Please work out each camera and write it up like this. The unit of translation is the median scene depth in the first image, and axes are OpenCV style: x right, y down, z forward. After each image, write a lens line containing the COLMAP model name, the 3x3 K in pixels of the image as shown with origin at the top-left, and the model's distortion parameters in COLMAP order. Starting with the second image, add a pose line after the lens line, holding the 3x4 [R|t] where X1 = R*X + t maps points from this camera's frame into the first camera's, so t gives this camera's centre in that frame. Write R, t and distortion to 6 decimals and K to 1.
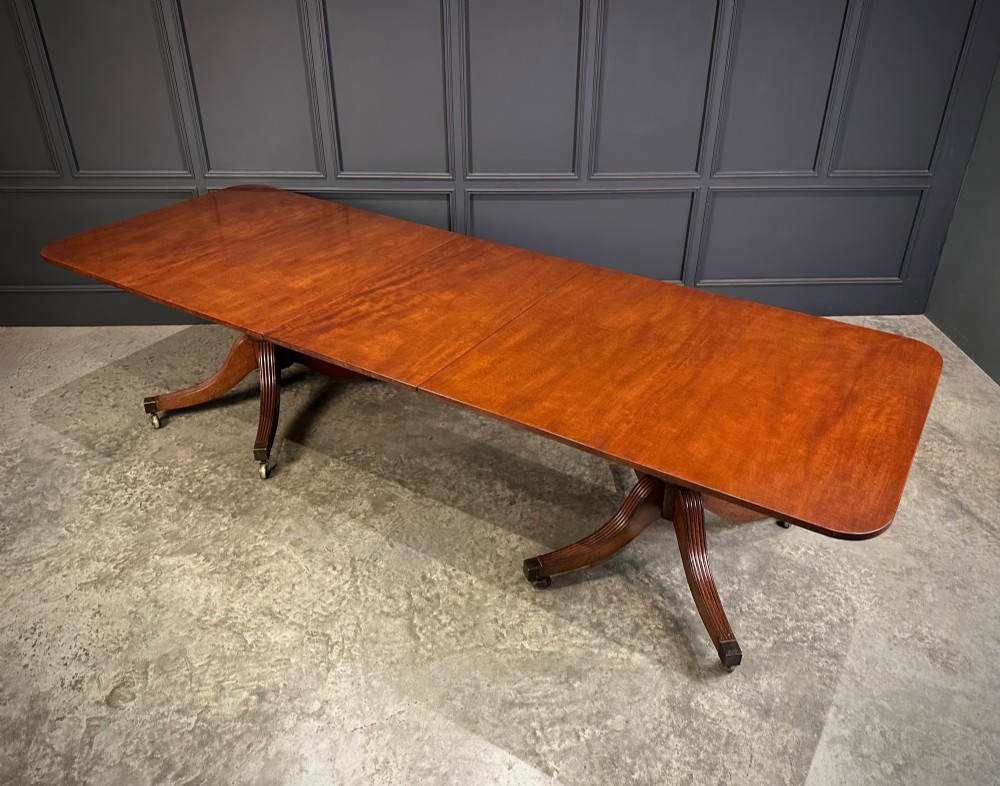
lens RADIAL K [[814.4, 0, 535.8], [0, 814.4, 386.5], [0, 0, 1]] dist [0.079093, -0.130897]
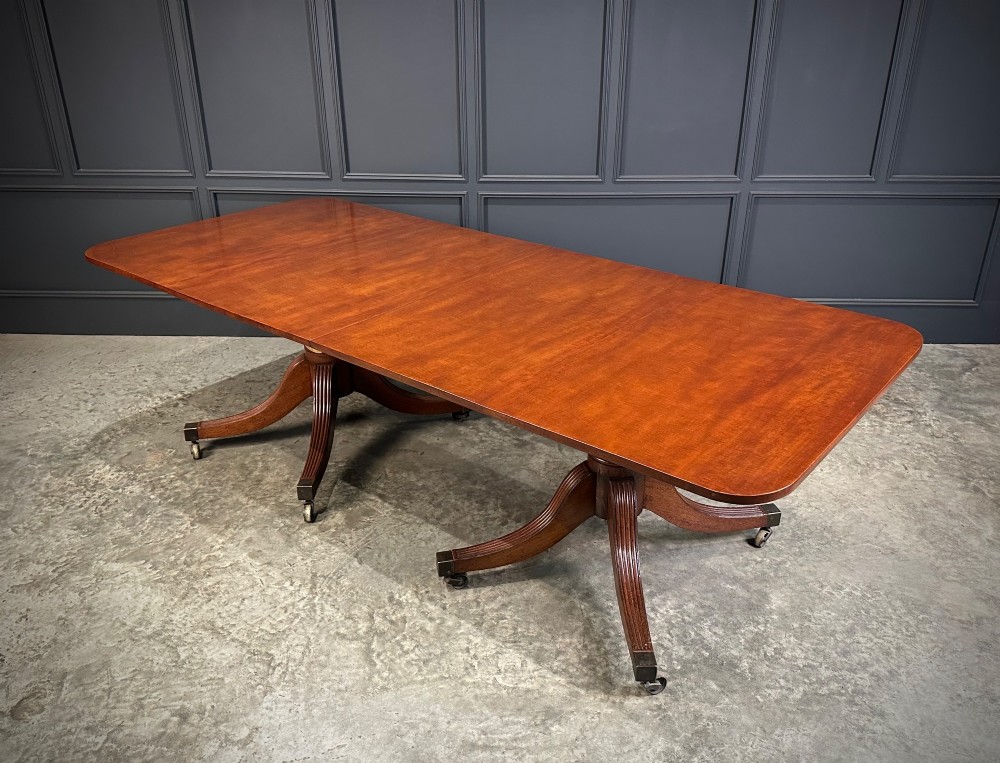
lens RADIAL K [[857.4, 0, 518.1], [0, 857.4, 378.6], [0, 0, 1]] dist [0.059291, -0.091539]
pose [[0.995598, 0.023231, -0.090806, 0.078985], [-0.031970, 0.994867, -0.096010, 0.092679], [0.088109, 0.098490, 0.991230, 0.097254]]
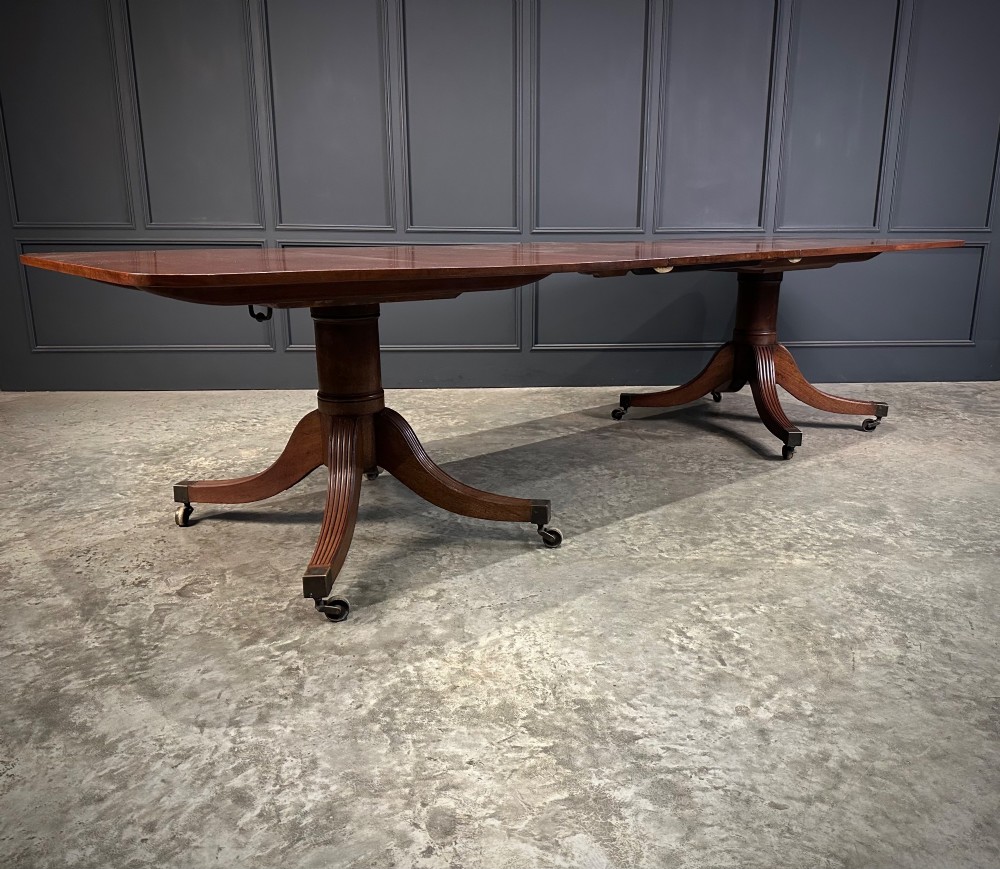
lens RADIAL K [[828.0, 0, 532.2], [0, 828.0, 437.5], [0, 0, 1]] dist [0.169138, -0.359298]
pose [[0.999771, -0.019629, 0.008571, -0.153479], [0.021269, 0.957104, -0.288964, 0.441190], [-0.002532, 0.289080, 0.957302, 0.128096]]
